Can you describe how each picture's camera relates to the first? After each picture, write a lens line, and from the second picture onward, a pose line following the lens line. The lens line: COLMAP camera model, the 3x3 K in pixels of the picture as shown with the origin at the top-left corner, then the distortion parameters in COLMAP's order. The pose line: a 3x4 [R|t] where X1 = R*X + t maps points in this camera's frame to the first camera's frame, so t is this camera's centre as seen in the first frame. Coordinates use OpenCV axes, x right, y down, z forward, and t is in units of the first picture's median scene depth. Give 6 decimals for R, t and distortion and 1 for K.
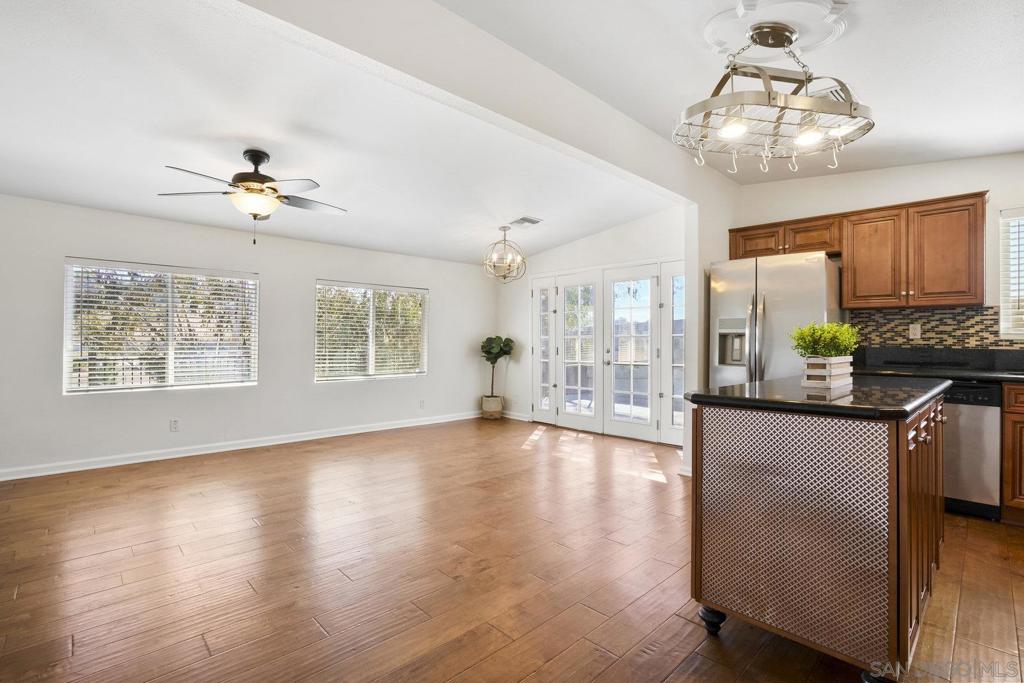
lens RADIAL K [[485.7, 0, 513.0], [0, 485.7, 334.9], [0, 0, 1]] dist [-0.040565, 0.015665]
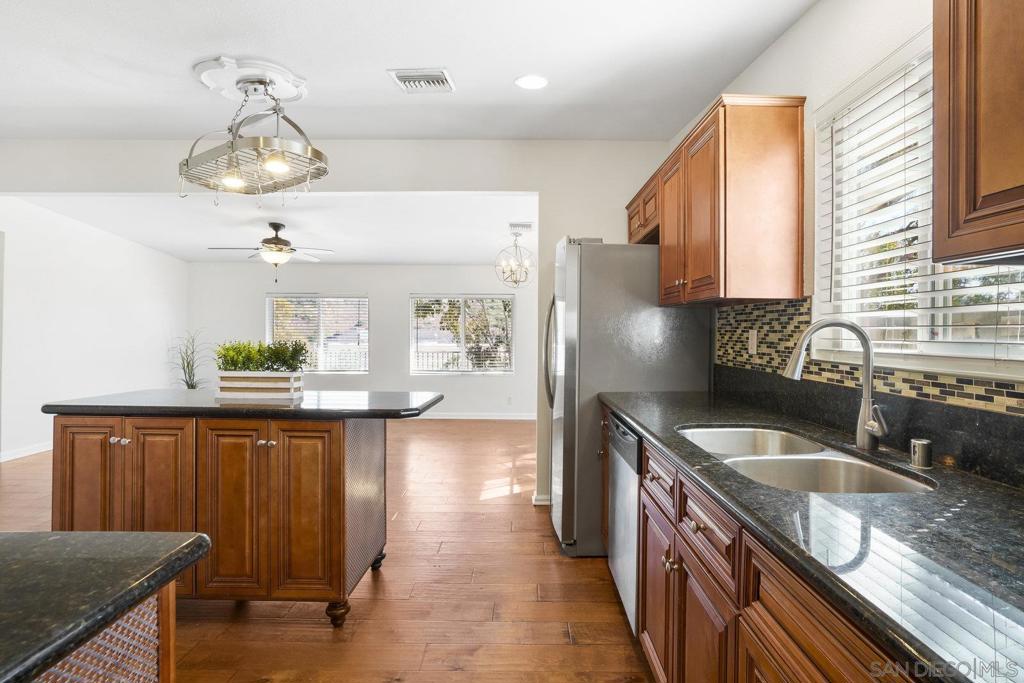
lens RADIAL K [[509.6, 0, 521.9], [0, 509.6, 334.0], [0, 0, 1]] dist [-0.041775, 0.013103]
pose [[0.711715, -0.000476, -0.702468, 0.995254], [0.006708, 0.999959, 0.006118, -0.021304], [0.702436, -0.009066, 0.711689, 0.324727]]
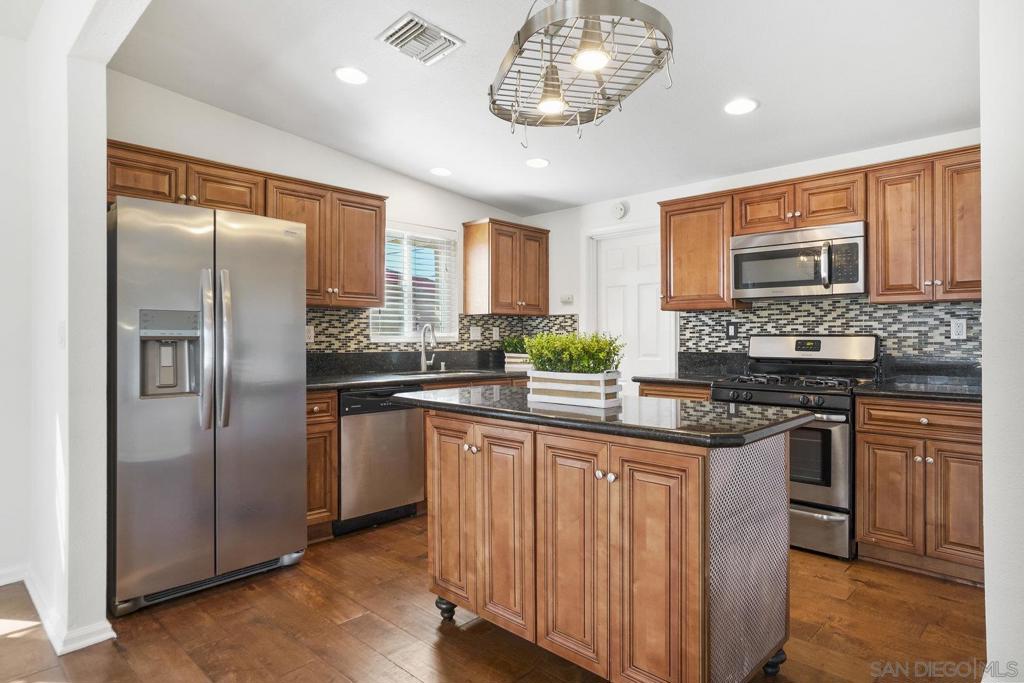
lens RADIAL K [[588.7, 0, 521.5], [0, 588.7, 337.5], [0, 0, 1]] dist [-0.012472, 0.004052]
pose [[-0.039039, -0.006797, 0.999215, -0.214785], [-0.009793, 0.999931, 0.006419, -0.010998], [-0.999190, -0.009534, -0.039103, 0.604499]]
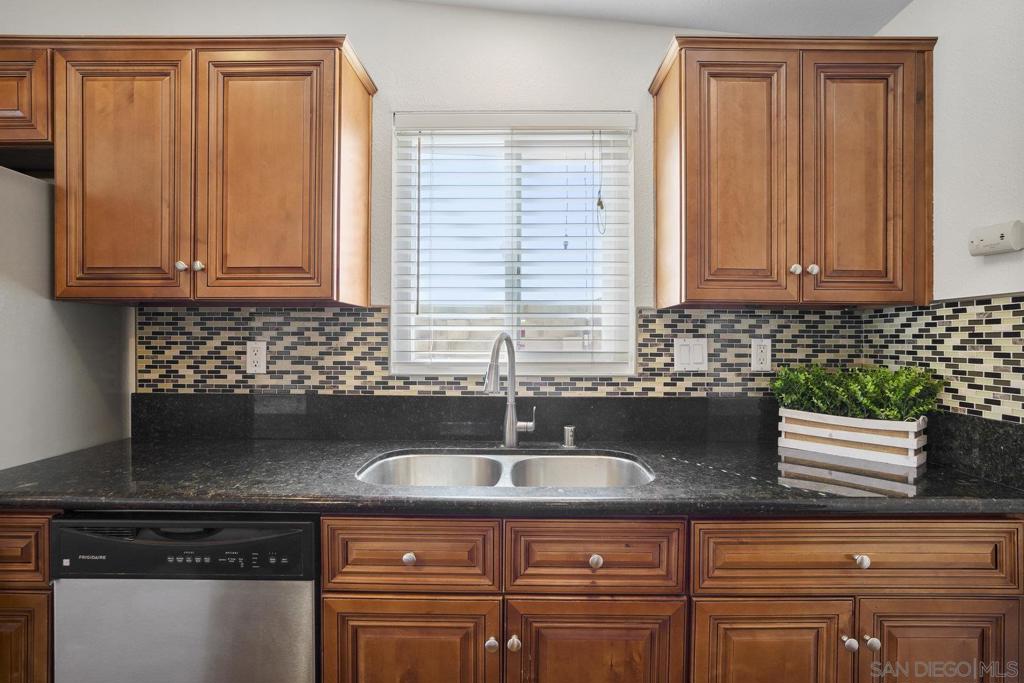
lens RADIAL K [[509.6, 0, 529.6], [0, 509.6, 341.9], [0, 0, 1]] dist [-0.041775, 0.013103]
pose [[0.705602, -0.010666, 0.708528, 0.635578], [-0.004099, 0.999809, 0.019133, -0.029653], [-0.708596, -0.016404, 0.705423, 0.443661]]
